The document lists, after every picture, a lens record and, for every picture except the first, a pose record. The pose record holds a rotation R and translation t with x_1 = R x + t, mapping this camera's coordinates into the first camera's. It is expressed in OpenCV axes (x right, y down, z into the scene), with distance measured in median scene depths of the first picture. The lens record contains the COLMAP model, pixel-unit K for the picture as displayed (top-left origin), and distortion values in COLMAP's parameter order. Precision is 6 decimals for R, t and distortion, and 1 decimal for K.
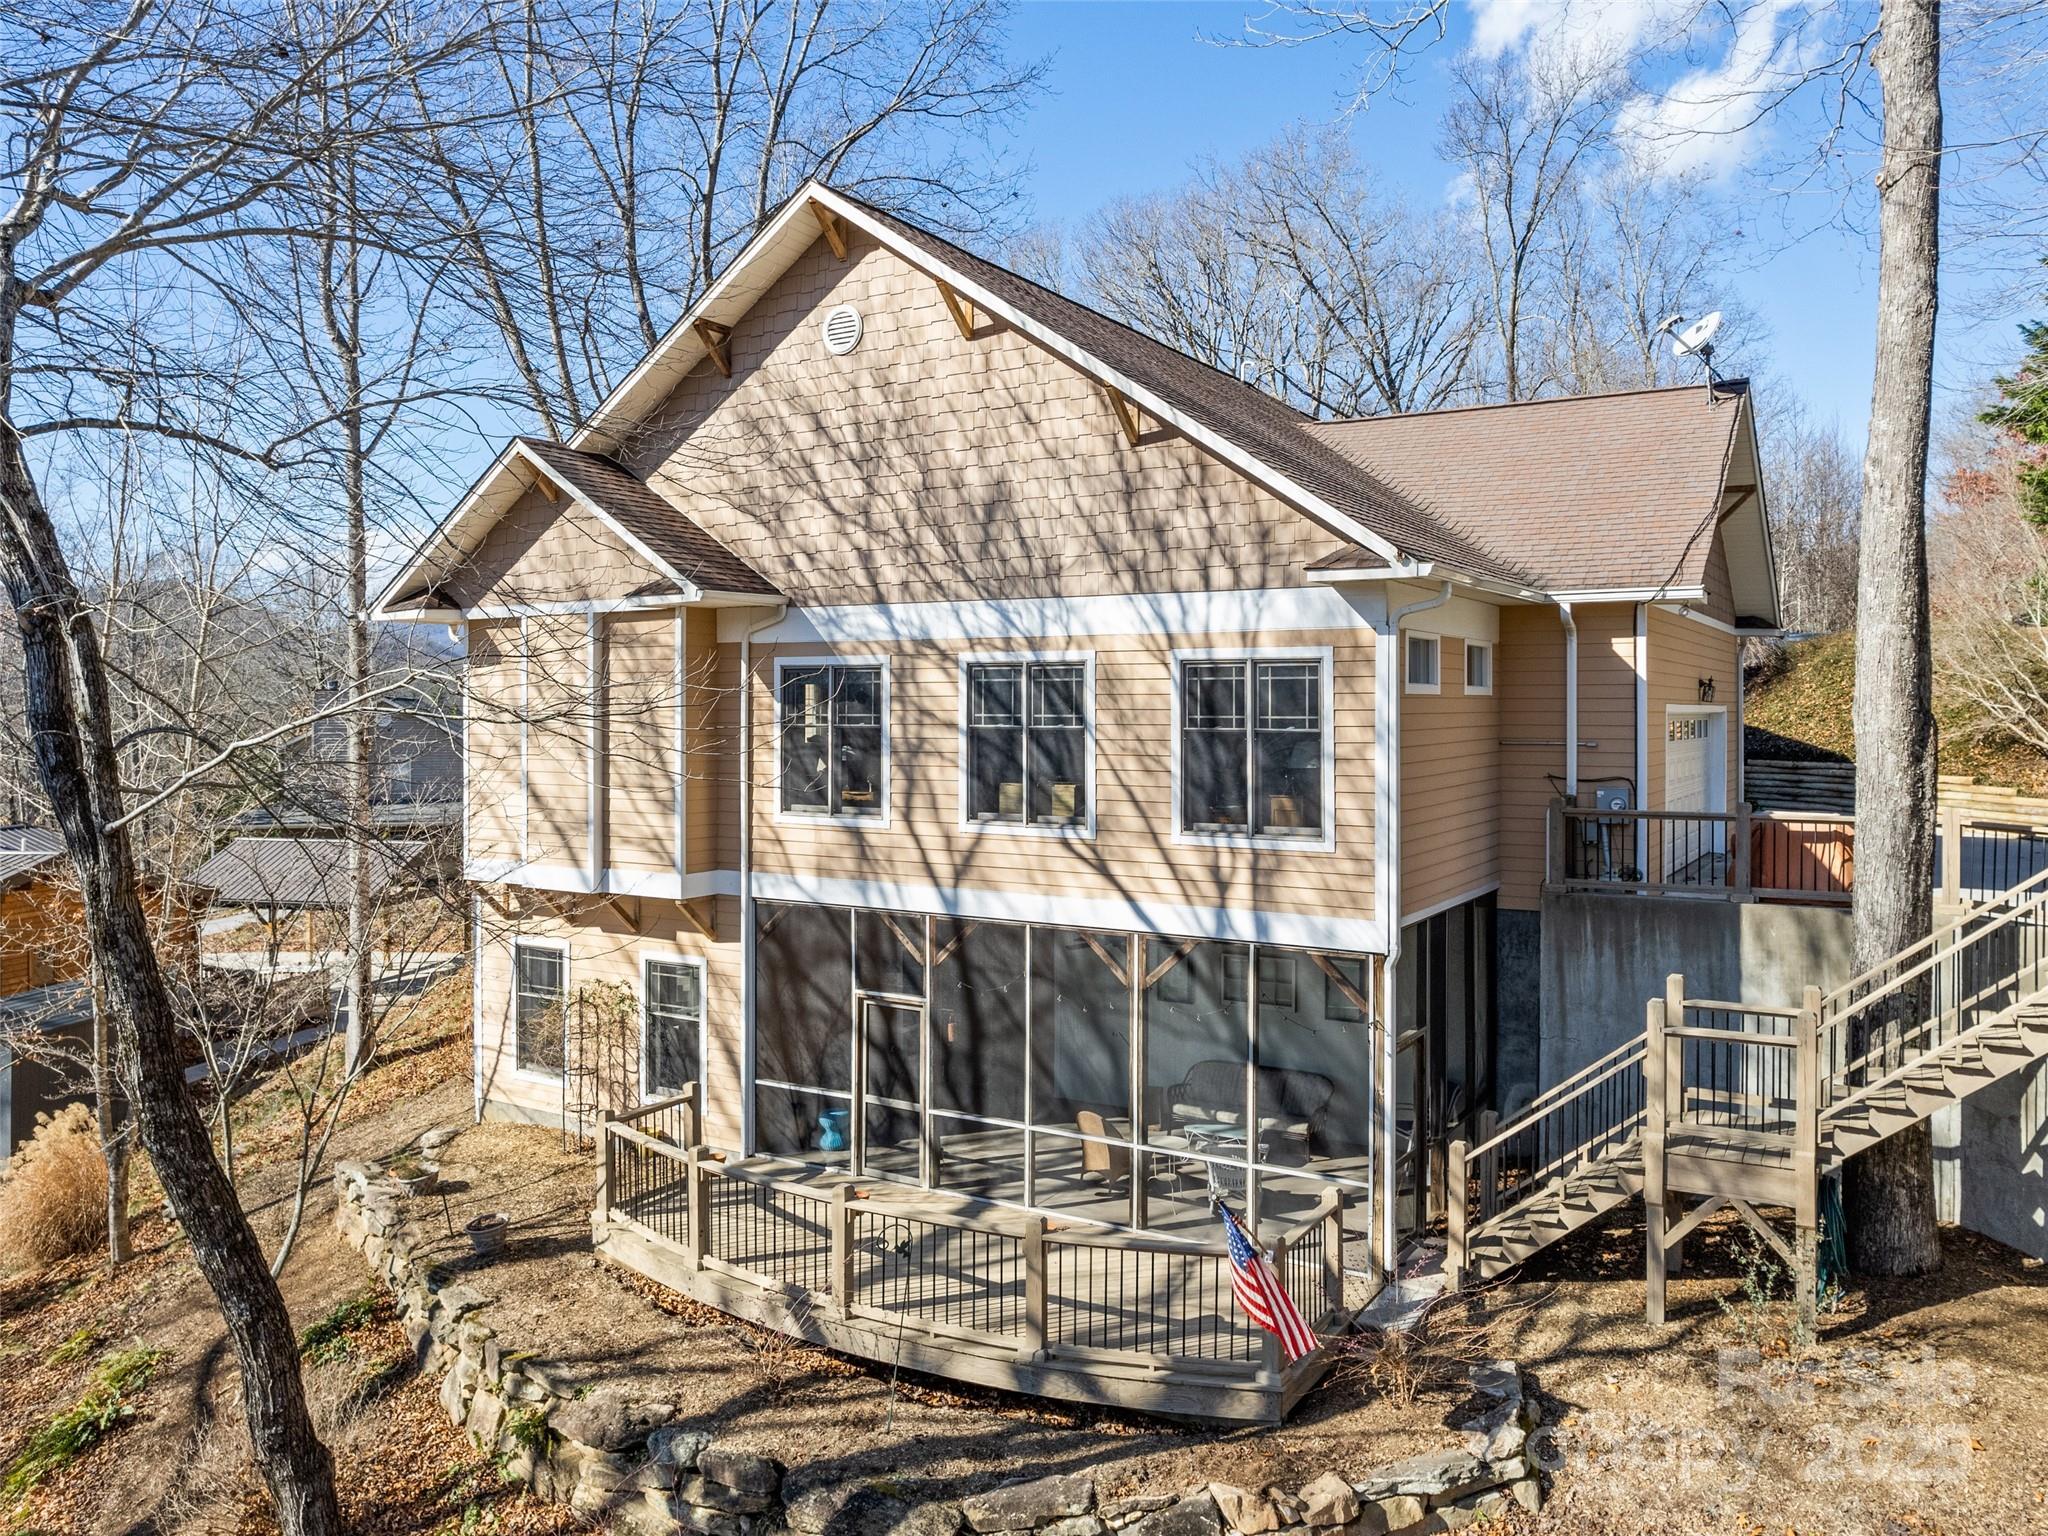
lens RADIAL K [[1462.7, 0, 1024.0], [0, 1462.7, 768.0], [0, 0, 1]] dist [-0.044811, 0.036366]
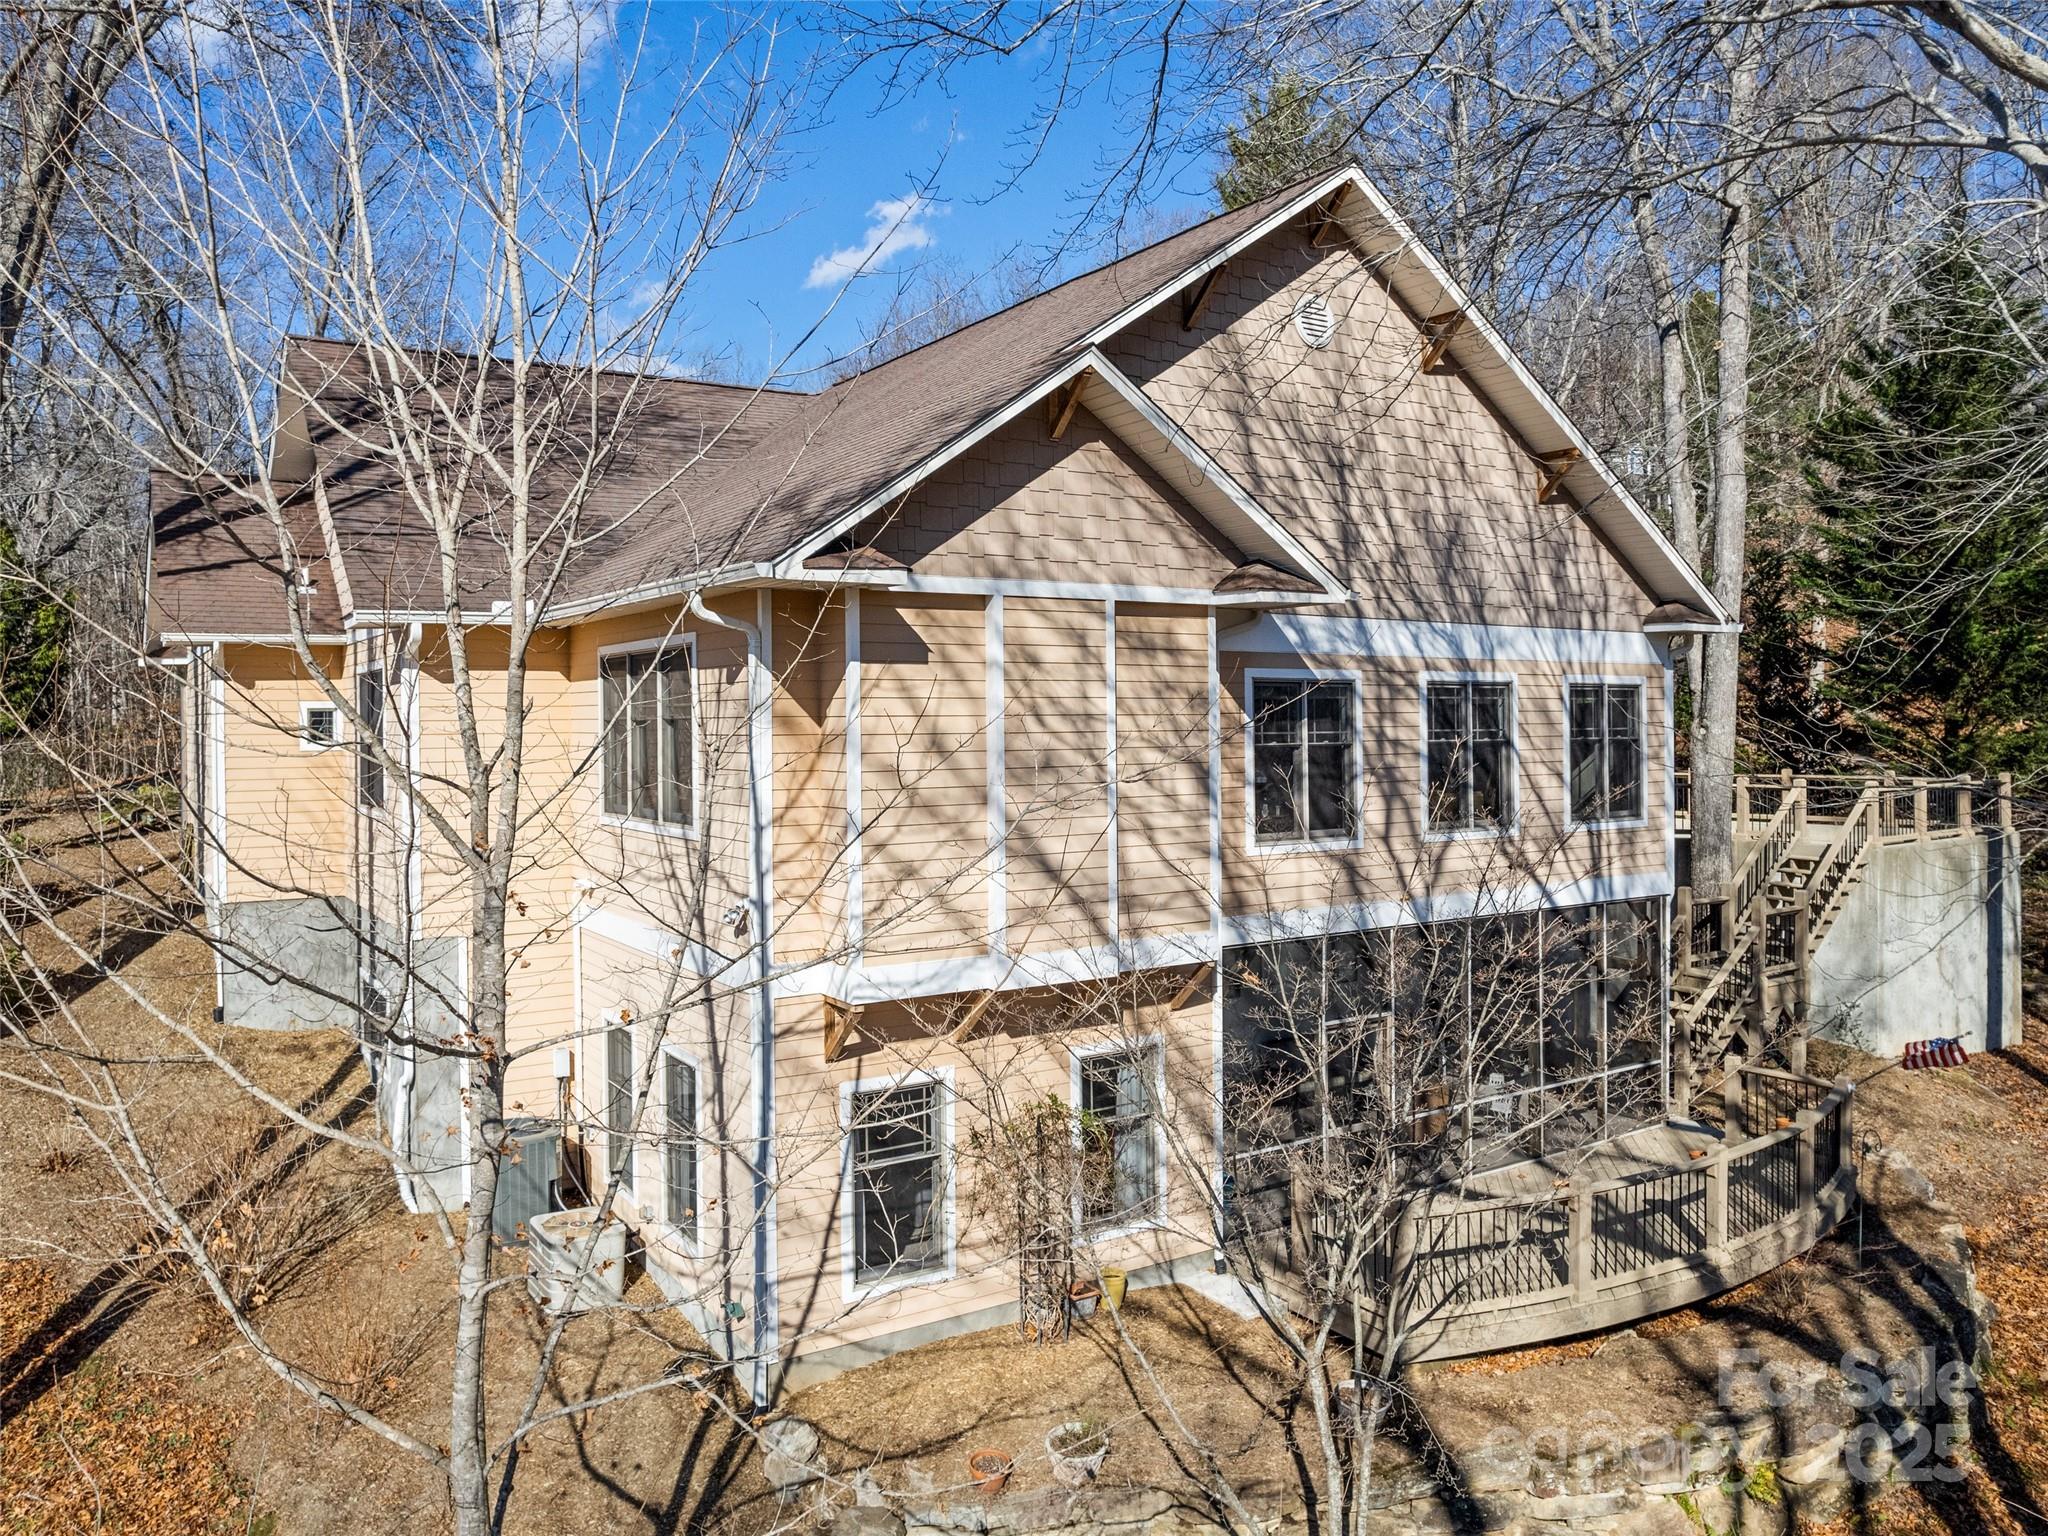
lens RADIAL K [[1462.7, 0, 1024.0], [0, 1462.7, 768.0], [0, 0, 1]] dist [-0.044811, 0.036366]
pose [[0.422755, -0.037395, 0.905472, -1.110531], [0.042246, 0.998875, 0.021529, -0.044005], [-0.905259, 0.029151, 0.423859, 0.815387]]
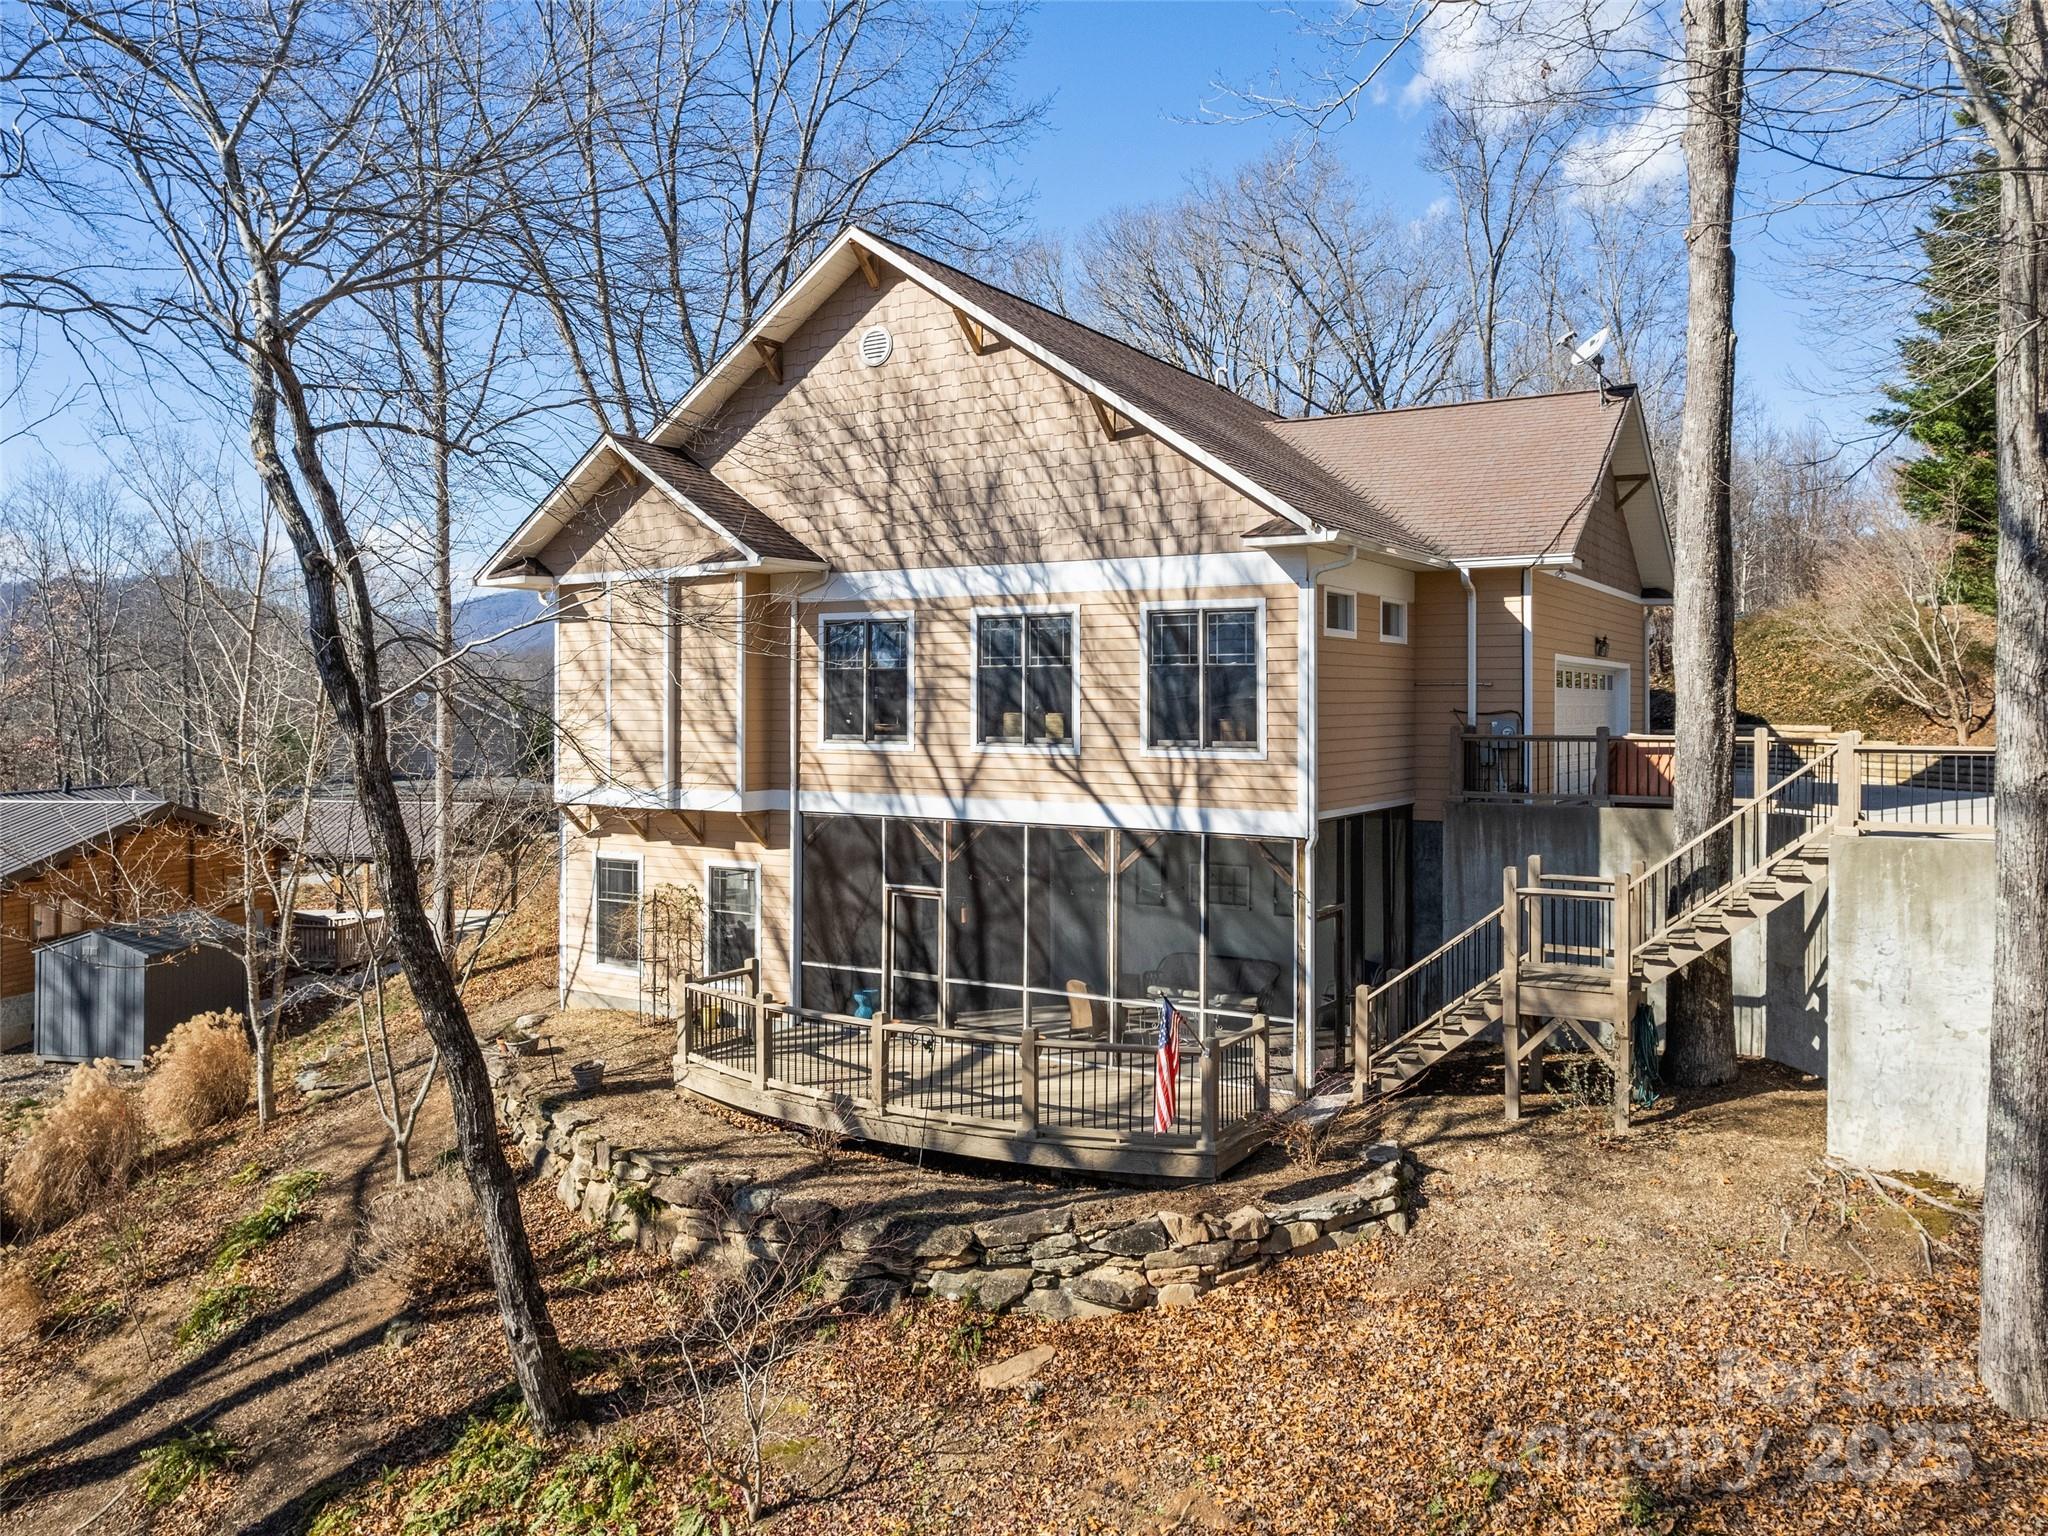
lens RADIAL K [[1459.1, 0, 1028.1], [0, 1459.1, 740.9], [0, 0, 1]] dist [-0.007741, -0.069075]
pose [[0.999998, 0.000984, -0.001757, 0.006564], [-0.001012, 0.999872, -0.015958, 0.053317], [0.001741, 0.015959, 0.999871, -0.231746]]
